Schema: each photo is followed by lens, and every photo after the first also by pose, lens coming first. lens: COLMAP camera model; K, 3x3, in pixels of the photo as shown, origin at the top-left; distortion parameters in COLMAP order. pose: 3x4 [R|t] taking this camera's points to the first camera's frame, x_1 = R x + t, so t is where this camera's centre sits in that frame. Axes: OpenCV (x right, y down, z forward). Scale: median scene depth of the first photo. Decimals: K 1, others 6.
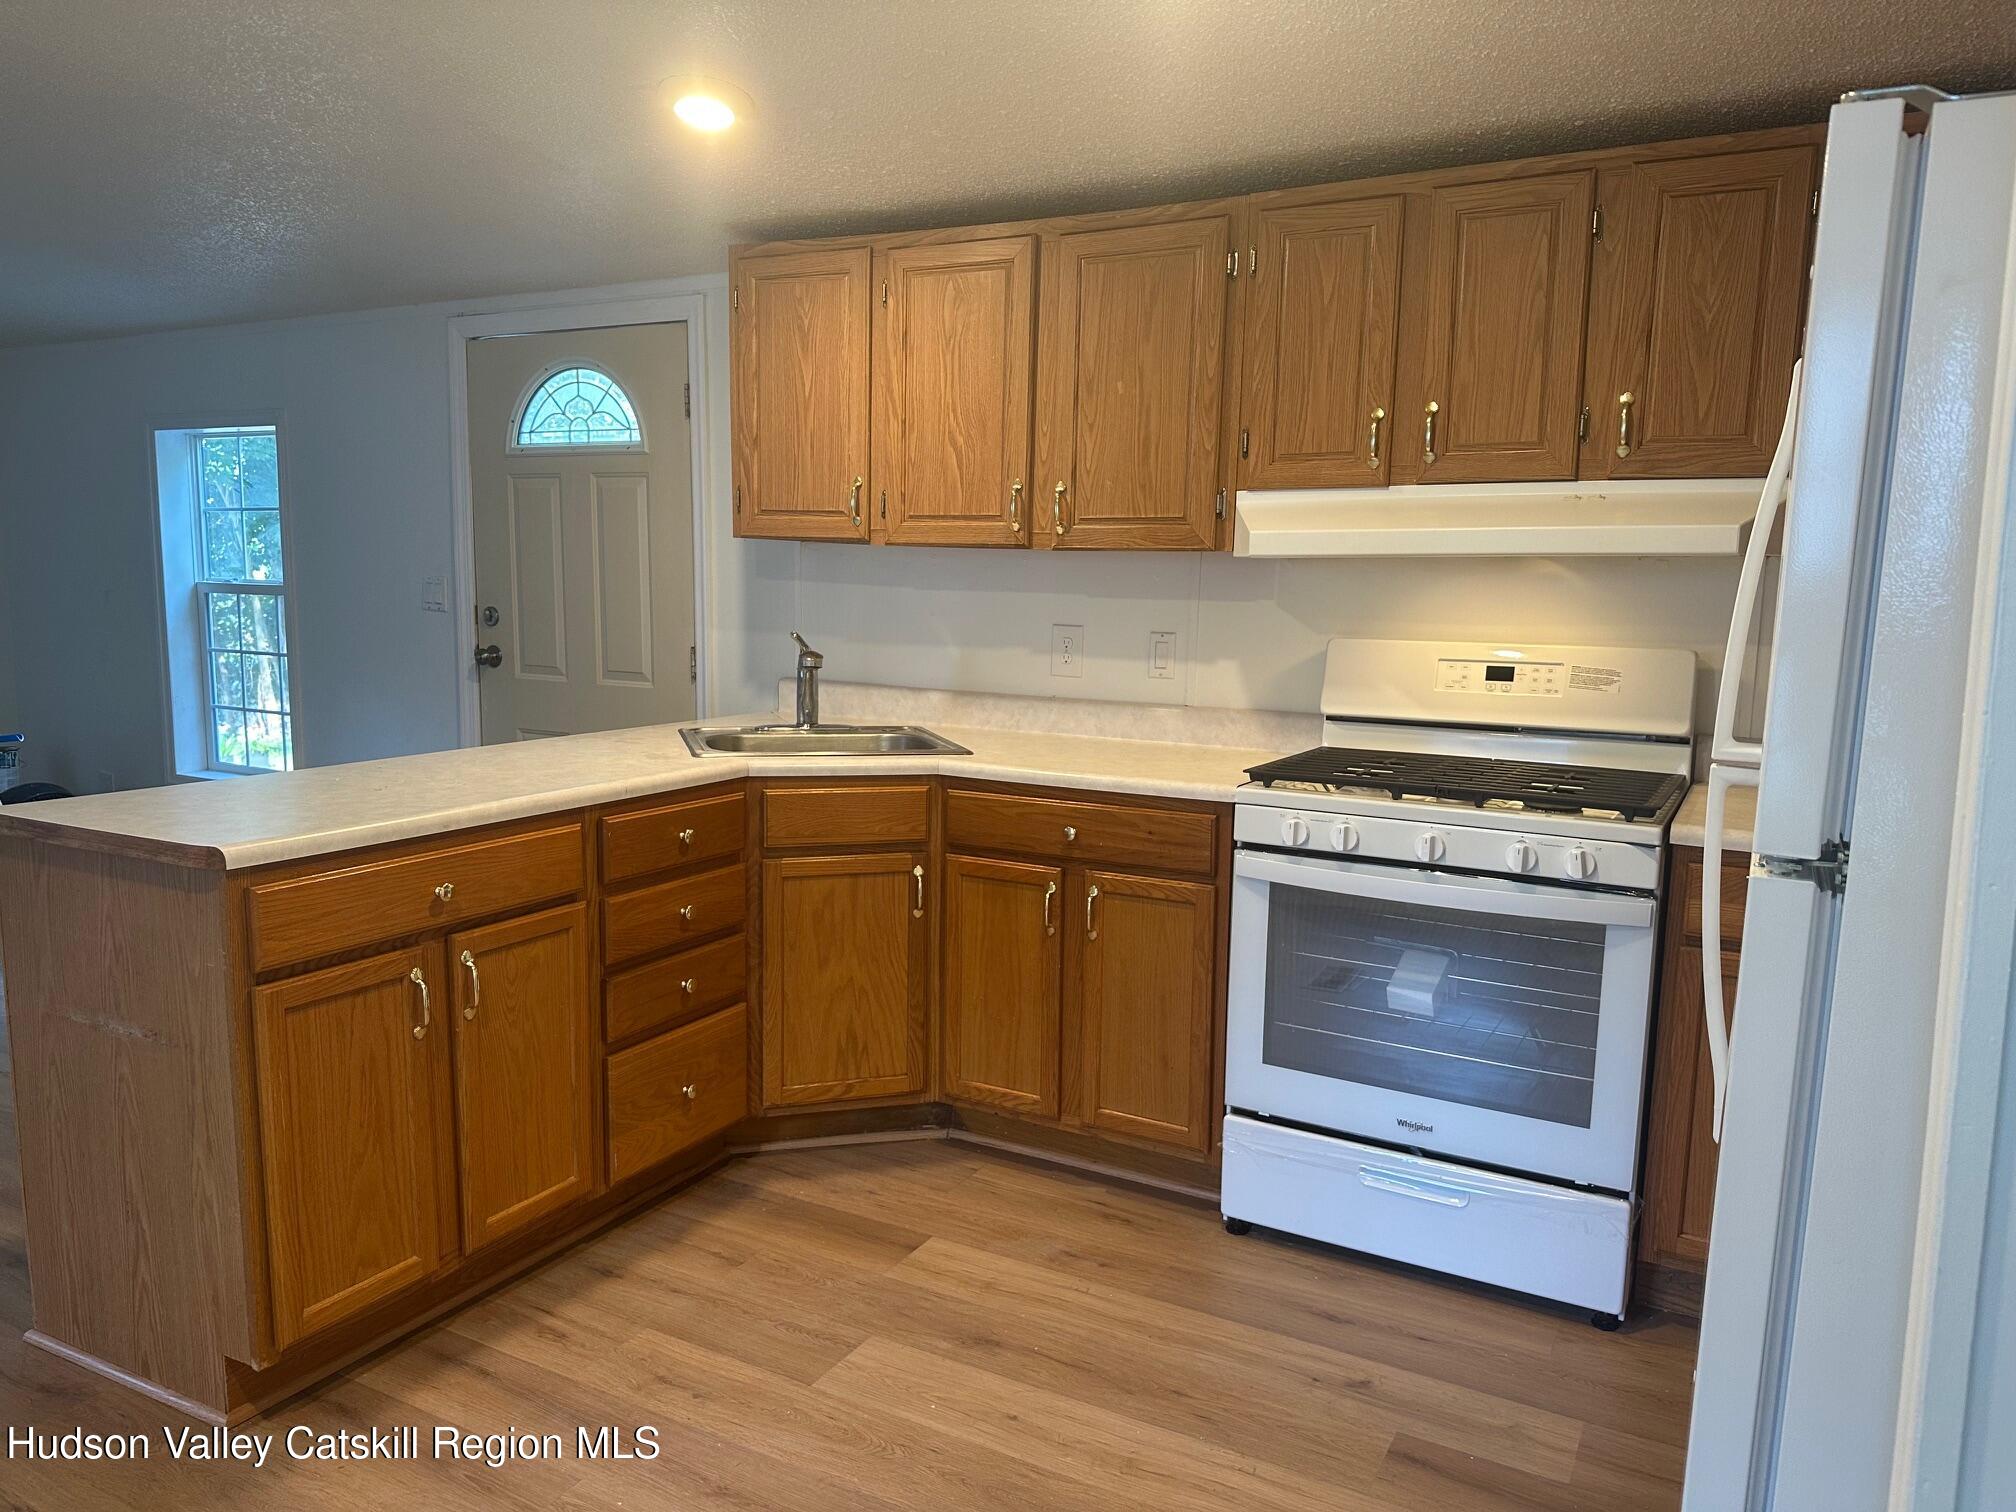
lens RADIAL K [[1410.0, 0, 1008.0], [0, 1410.0, 756.0], [0, 0, 1]] dist [0.161022, -0.235021]
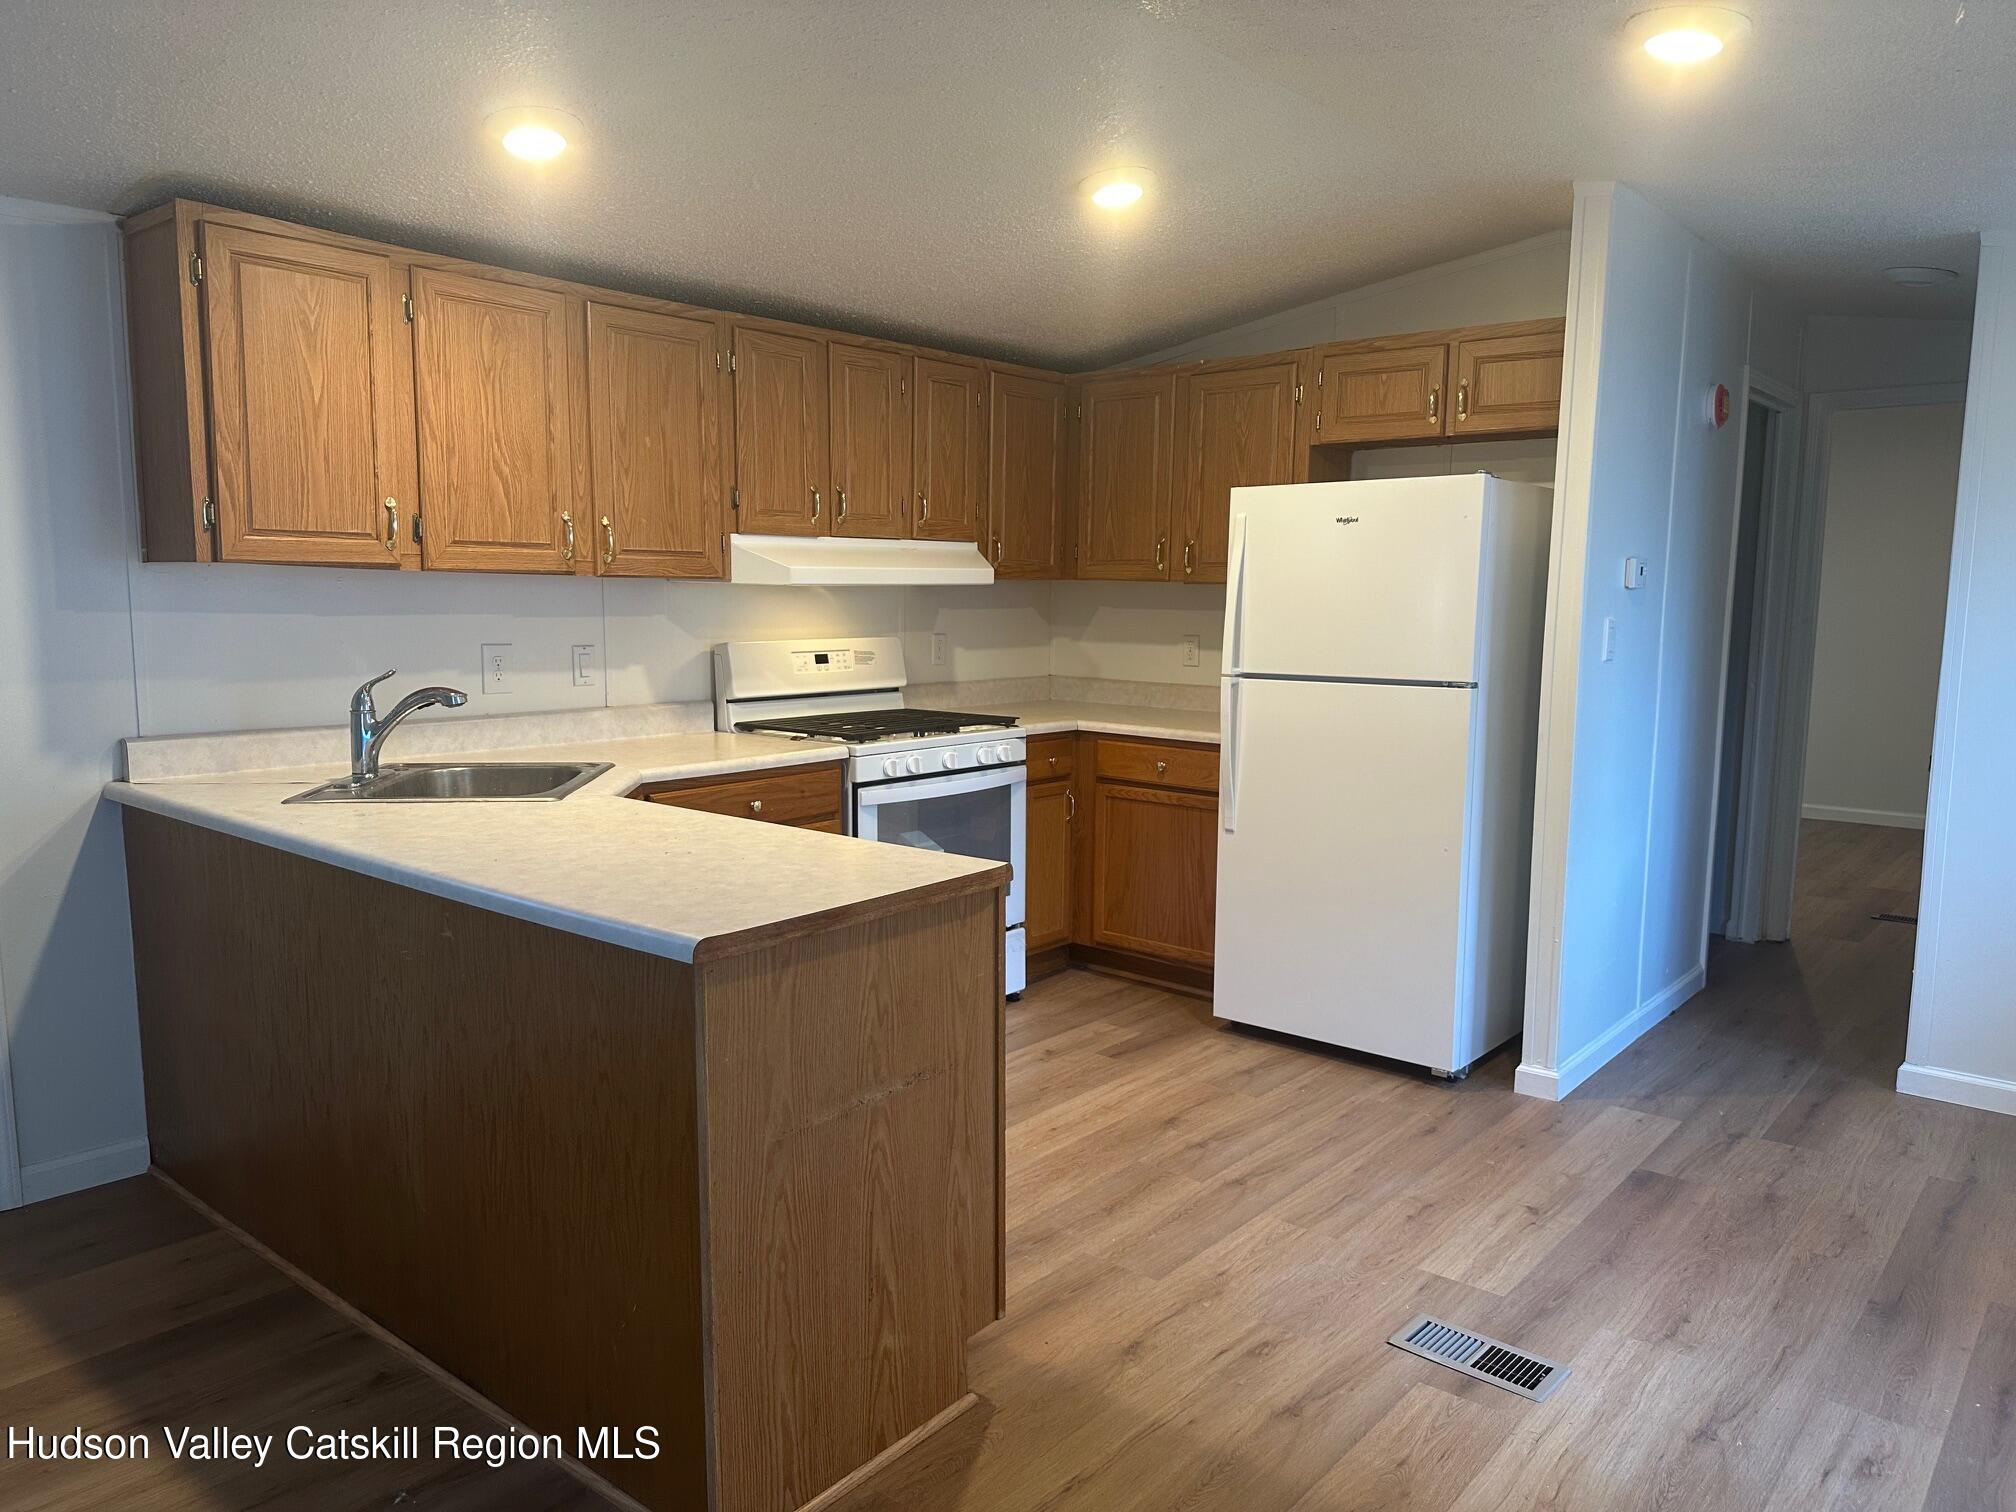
lens RADIAL K [[1363.4, 0, 1008.0], [0, 1363.4, 756.0], [0, 0, 1]] dist [0.165693, -0.344539]
pose [[0.215612, -0.137573, 0.966739, -1.000771], [0.121579, 0.986104, 0.113213, -0.092431], [-0.968881, 0.093126, 0.229342, 0.459611]]
